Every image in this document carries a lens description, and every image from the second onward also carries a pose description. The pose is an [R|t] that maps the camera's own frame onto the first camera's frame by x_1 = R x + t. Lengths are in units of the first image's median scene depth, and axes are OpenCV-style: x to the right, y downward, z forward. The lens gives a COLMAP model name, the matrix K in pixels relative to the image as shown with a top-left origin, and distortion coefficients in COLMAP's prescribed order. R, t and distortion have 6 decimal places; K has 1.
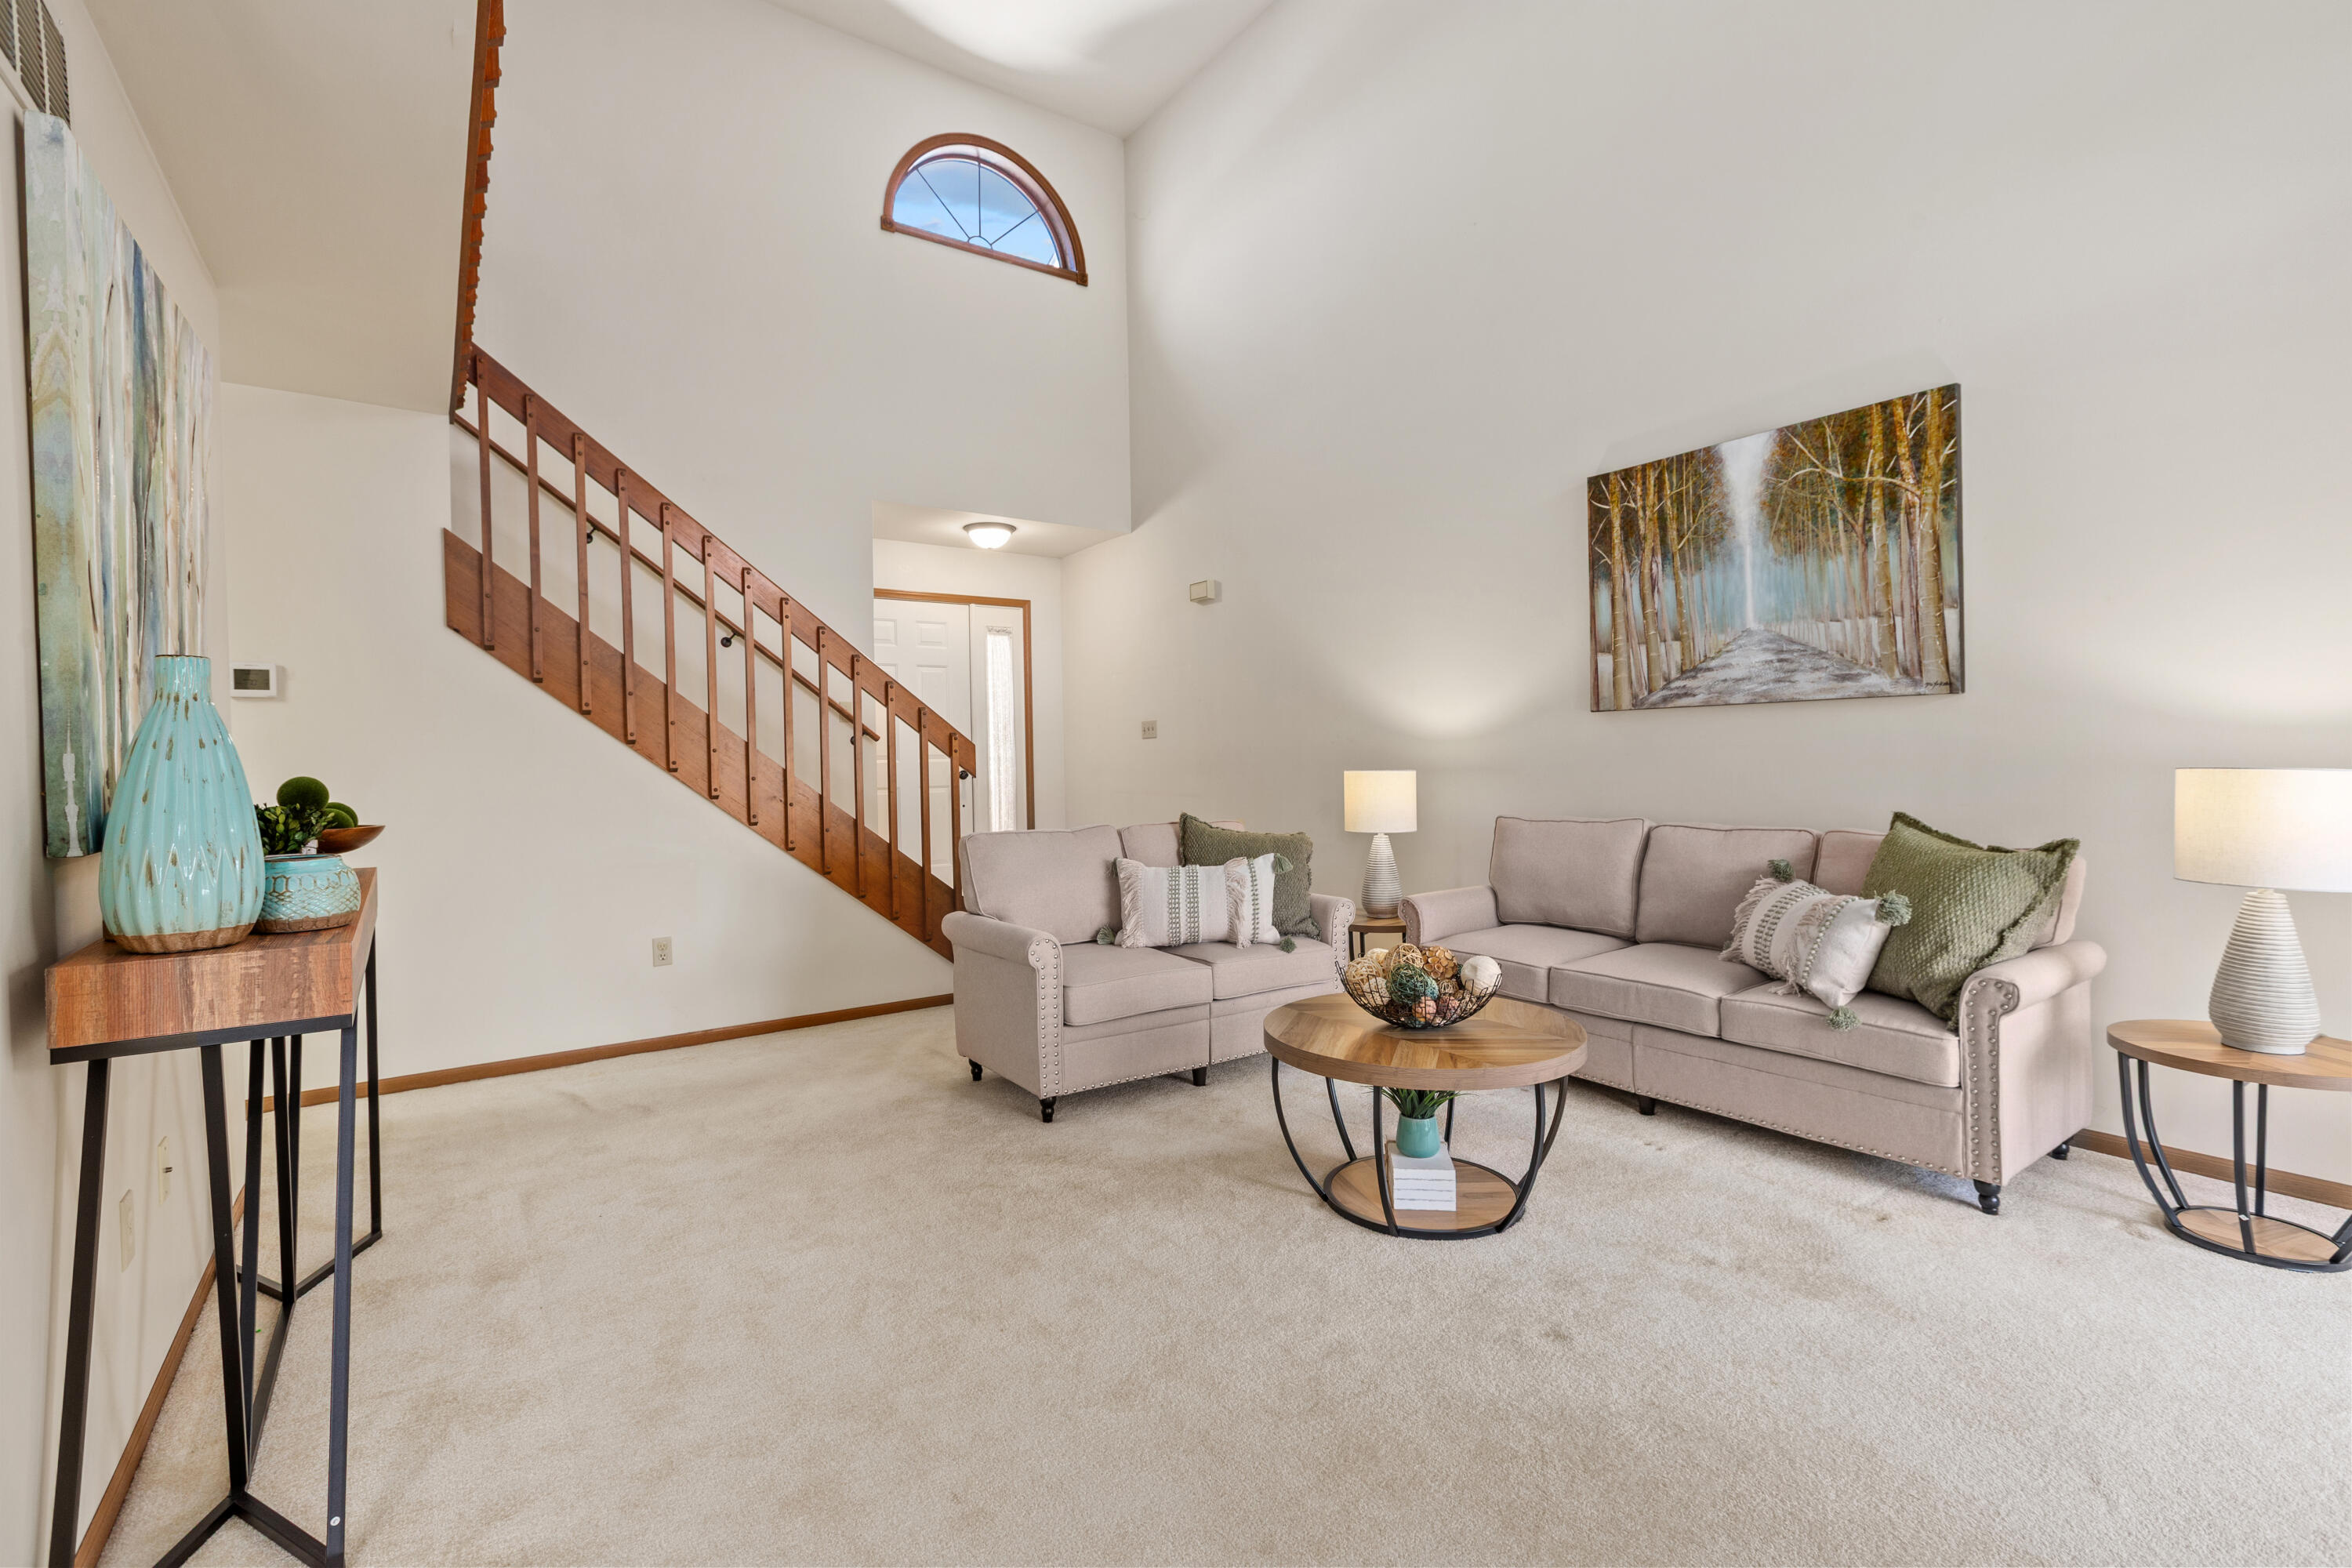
lens RADIAL K [[1067.8, 0, 1169.9], [0, 1067.8, 774.7], [0, 0, 1]] dist [0.004332, -0.000995]
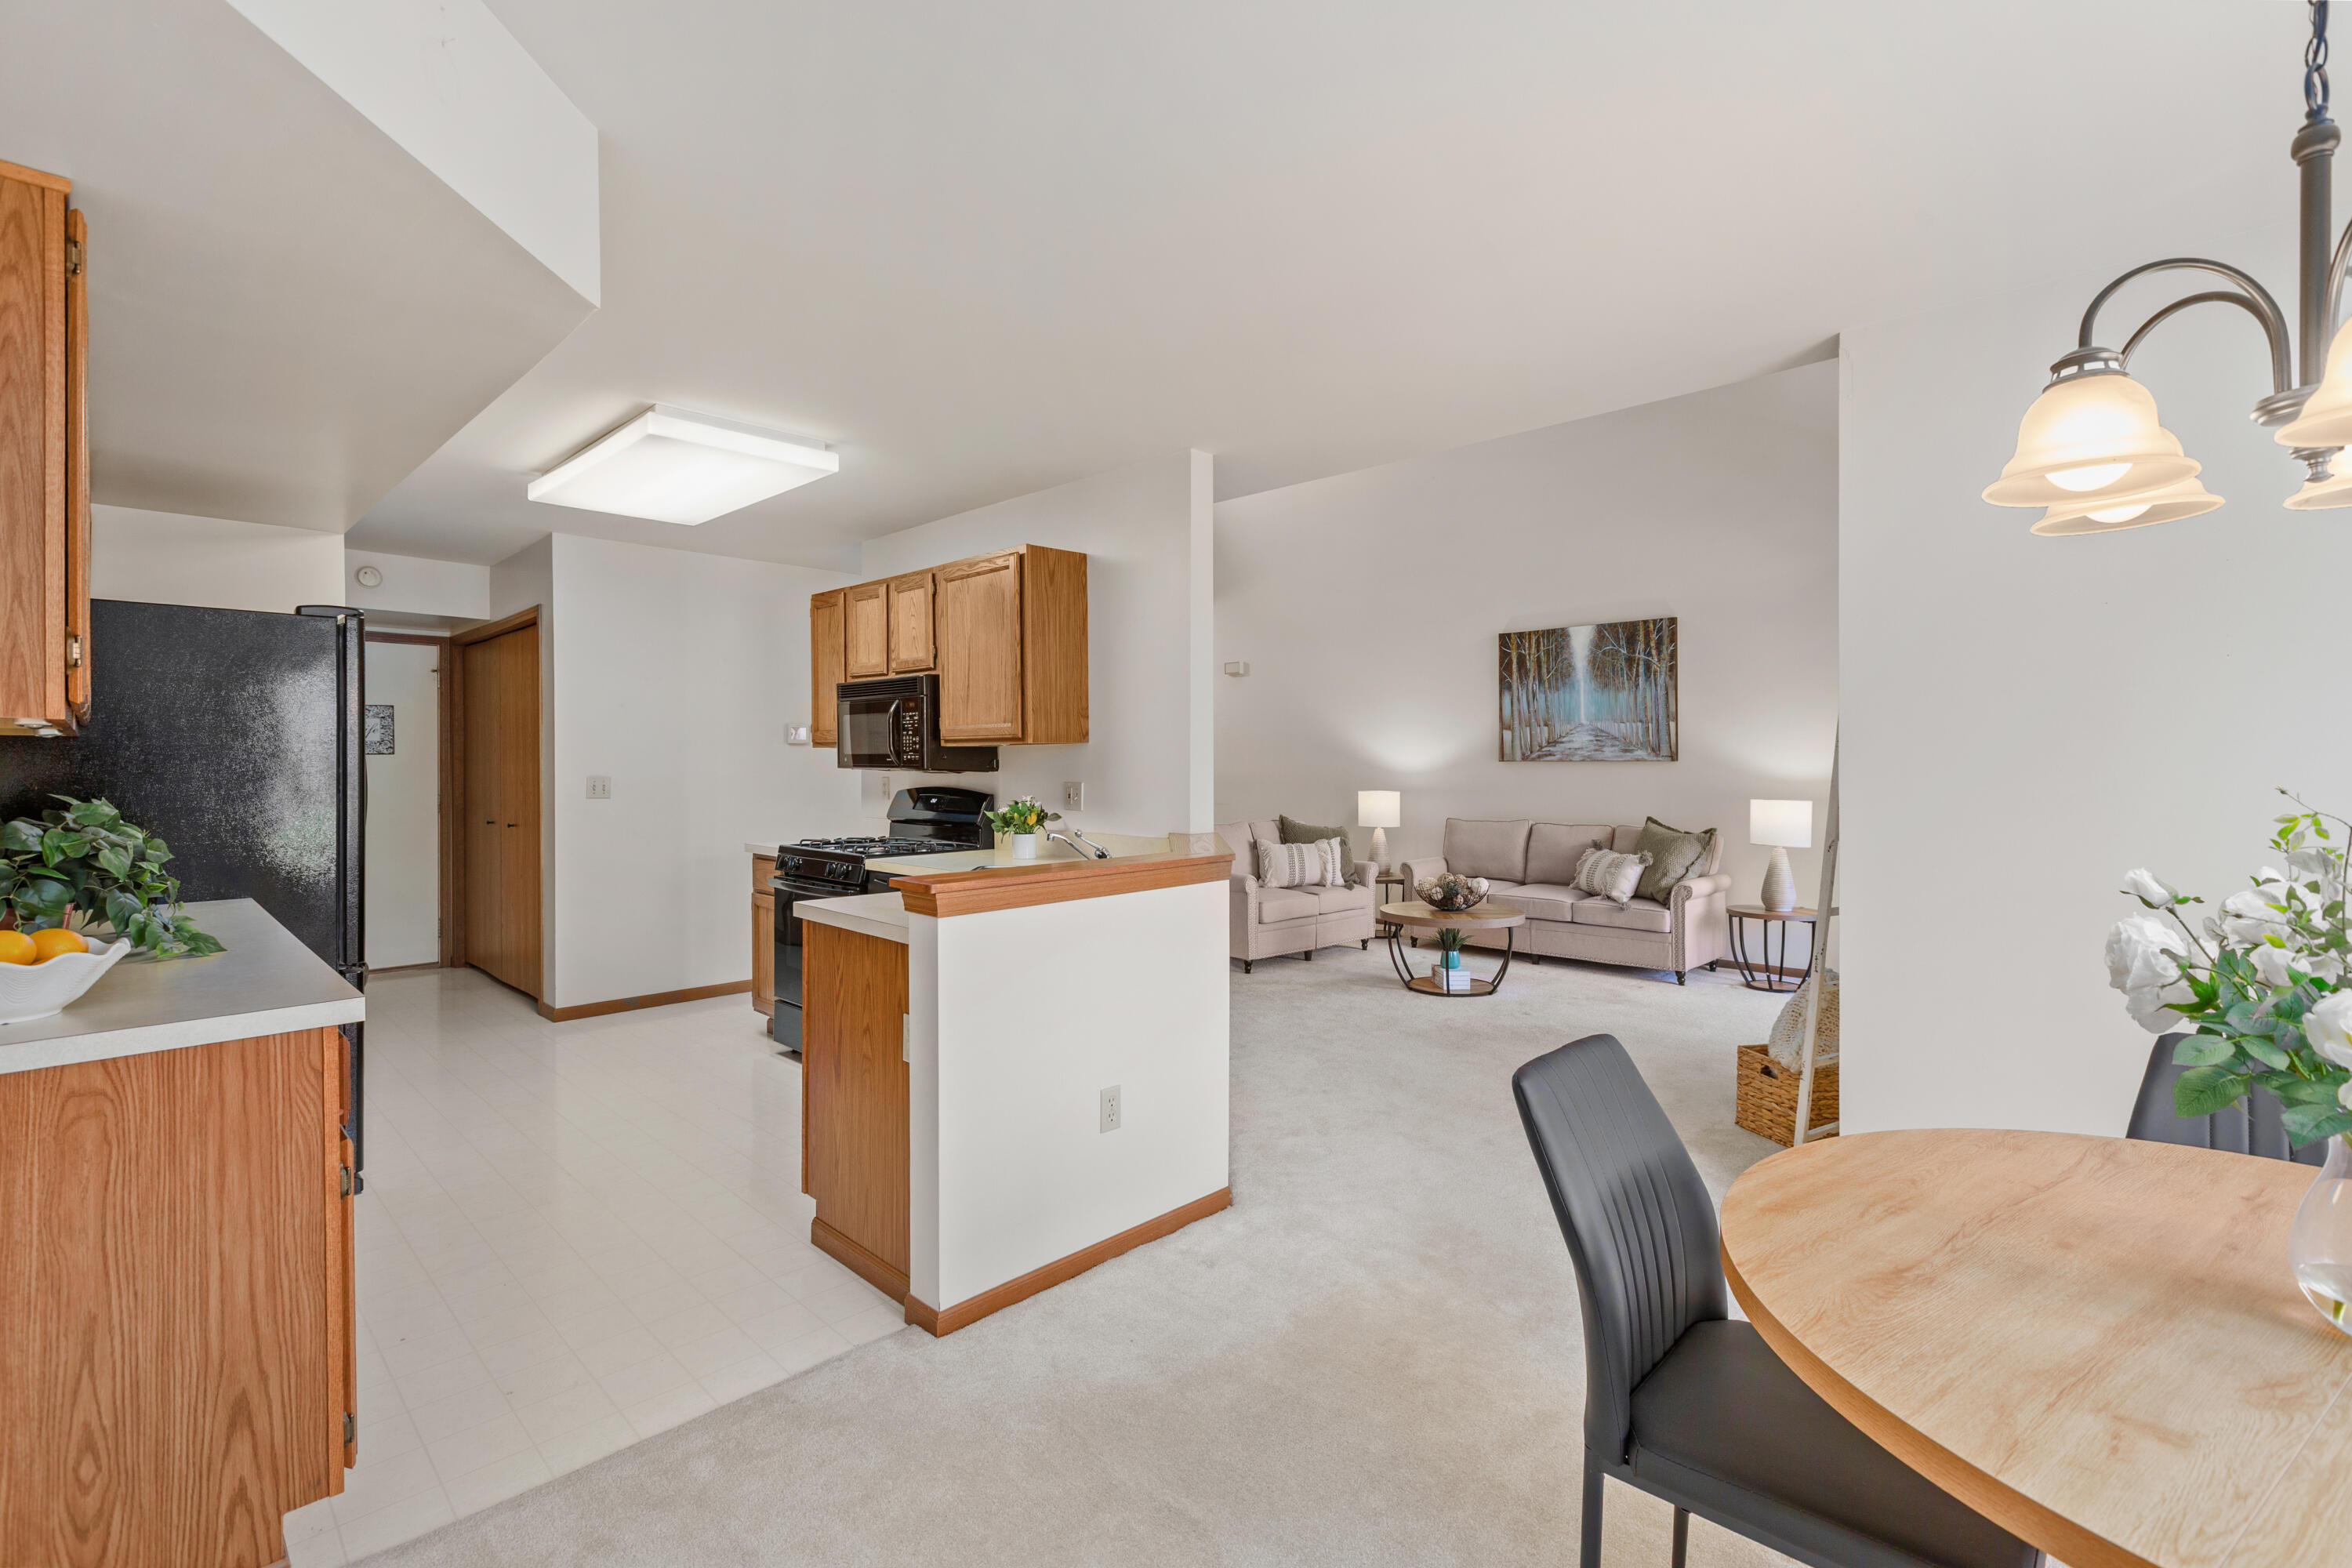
lens RADIAL K [[1067.8, 0, 1177.1], [0, 1067.8, 771.2], [0, 0, 1]] dist [0.004332, -0.000995]
pose [[0.985091, 0.015039, 0.171377, -0.577474], [-0.013614, 0.999862, -0.009488, -0.020921], [-0.171496, 0.007013, 0.985160, -0.884588]]
